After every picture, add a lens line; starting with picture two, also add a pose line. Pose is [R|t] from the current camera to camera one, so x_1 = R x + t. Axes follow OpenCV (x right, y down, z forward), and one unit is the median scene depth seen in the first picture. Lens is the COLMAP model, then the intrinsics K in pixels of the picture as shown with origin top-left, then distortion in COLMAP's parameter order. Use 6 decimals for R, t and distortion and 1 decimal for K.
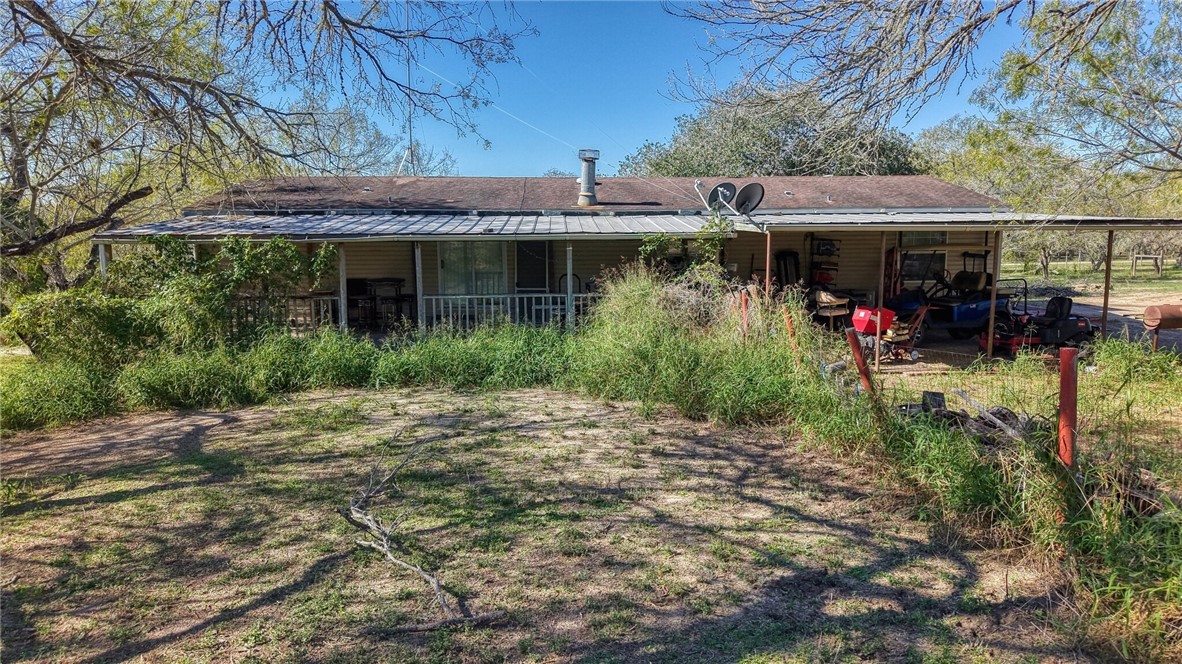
lens RADIAL K [[814.2, 0, 591.0], [0, 814.2, 332.0], [0, 0, 1]] dist [0.003133, -0.001954]
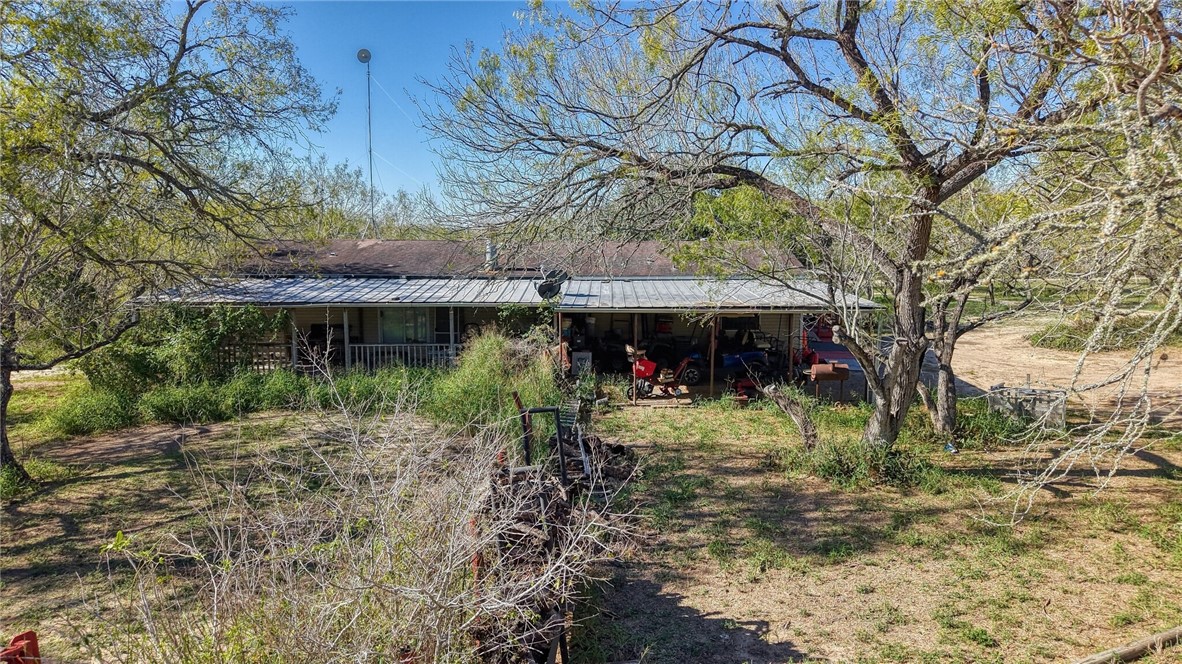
lens RADIAL K [[811.1, 0, 591.0], [0, 811.1, 332.0], [0, 0, 1]] dist [0.001037, -0.002189]
pose [[0.998507, 0.011395, -0.053429, 0.366632], [-0.011480, 0.999933, -0.001280, -0.086118], [0.053411, 0.001892, 0.998571, -0.505254]]
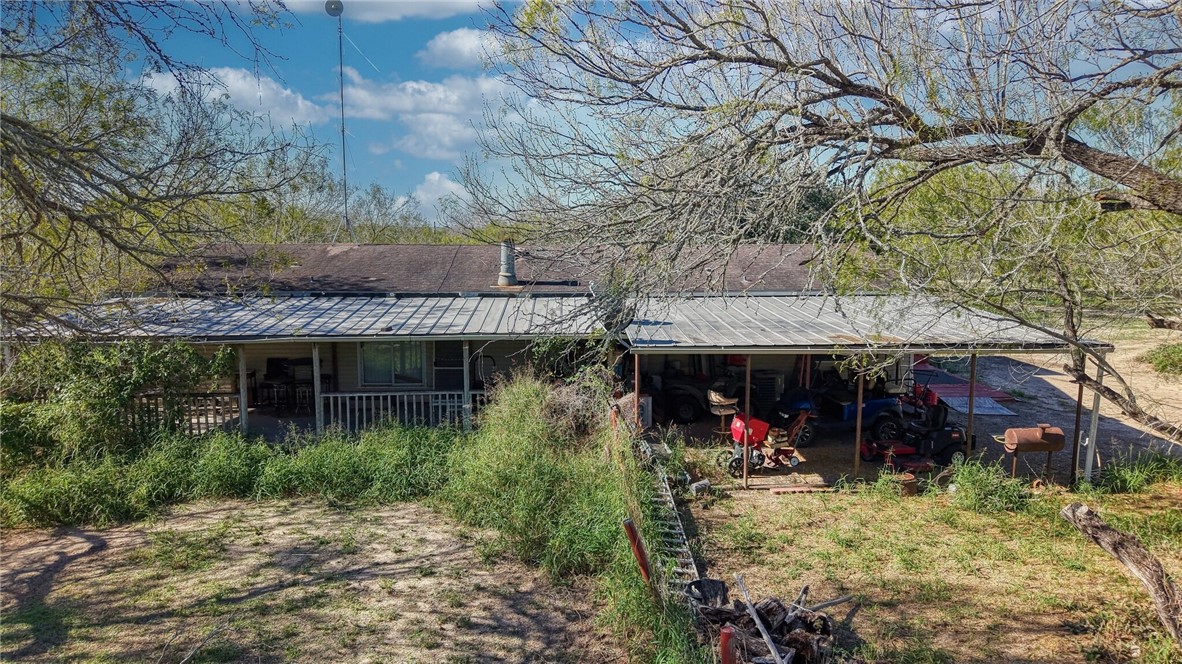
lens RADIAL K [[811.1, 0, 591.0], [0, 811.1, 332.0], [0, 0, 1]] dist [0.001037, -0.002189]
pose [[0.999957, 0.004079, -0.008383, 0.173679], [-0.004081, 0.999992, -0.000236, -0.152825], [0.008382, 0.000270, 0.999965, -0.018947]]
